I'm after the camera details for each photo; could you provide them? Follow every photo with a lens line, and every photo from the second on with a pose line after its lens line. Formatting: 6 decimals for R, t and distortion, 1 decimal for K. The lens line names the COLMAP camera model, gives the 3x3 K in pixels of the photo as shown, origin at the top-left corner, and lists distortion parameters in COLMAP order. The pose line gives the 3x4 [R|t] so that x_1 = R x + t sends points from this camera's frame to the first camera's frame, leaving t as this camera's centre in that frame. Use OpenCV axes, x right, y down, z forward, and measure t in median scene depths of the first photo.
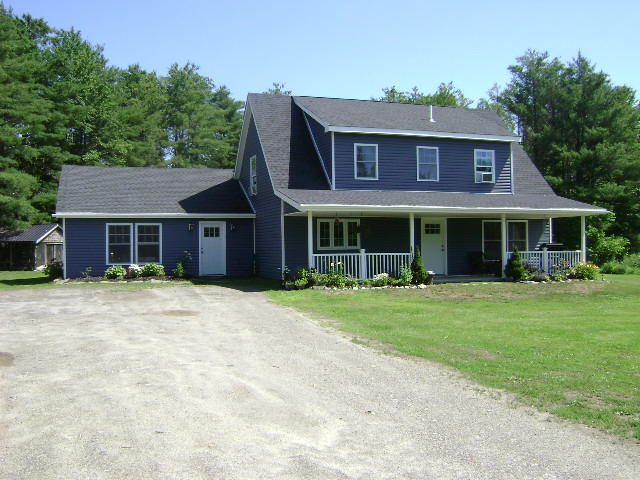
lens RADIAL K [[655.8, 0, 319.1], [0, 655.8, 240.2], [0, 0, 1]] dist [-0.127327, 0.000000]
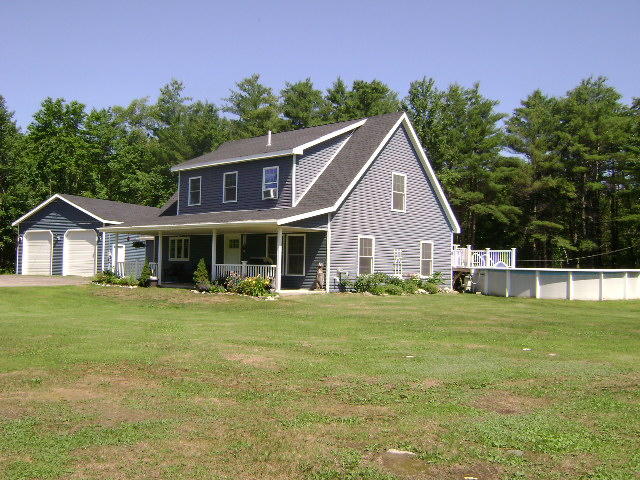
lens RADIAL K [[655.8, 0, 319.6], [0, 655.8, 240.5], [0, 0, 1]] dist [-0.127327, 0.000000]
pose [[0.510474, -0.014305, -0.859774, 1.178011], [-0.005537, 0.999786, -0.019921, -0.001531], [0.859876, 0.014930, 0.510285, 0.528390]]
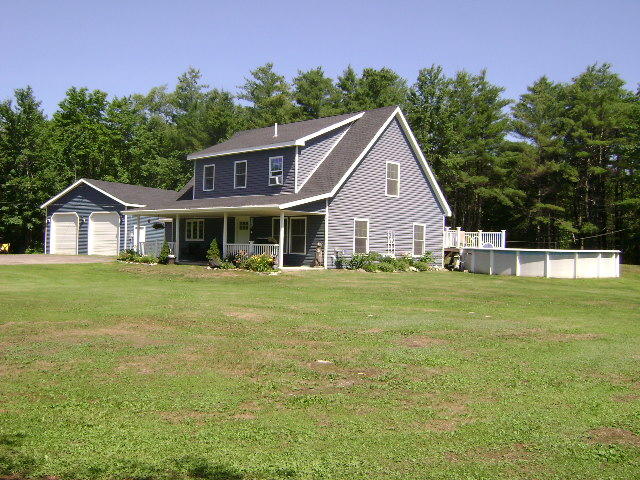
lens RADIAL K [[655.8, 0, 319.6], [0, 655.8, 239.6], [0, 0, 1]] dist [-0.127327, 0.000000]
pose [[0.485483, 0.010801, -0.874180, 1.295776], [-0.008382, 0.999935, 0.007700, -0.001429], [0.874206, 0.003589, 0.485542, 0.496414]]
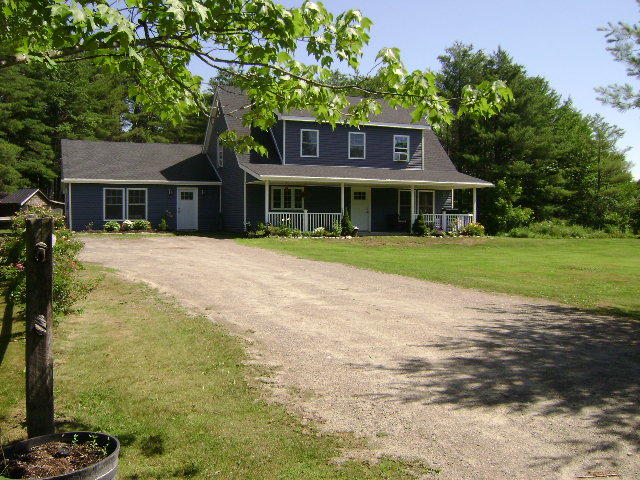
lens RADIAL K [[655.8, 0, 319.3], [0, 655.8, 236.5], [0, 0, 1]] dist [-0.127327, 0.000000]
pose [[0.996379, 0.011706, 0.084216, -0.015073], [-0.015039, 0.999124, 0.039045, 0.013081], [-0.083685, -0.040170, 0.995682, -0.283909]]
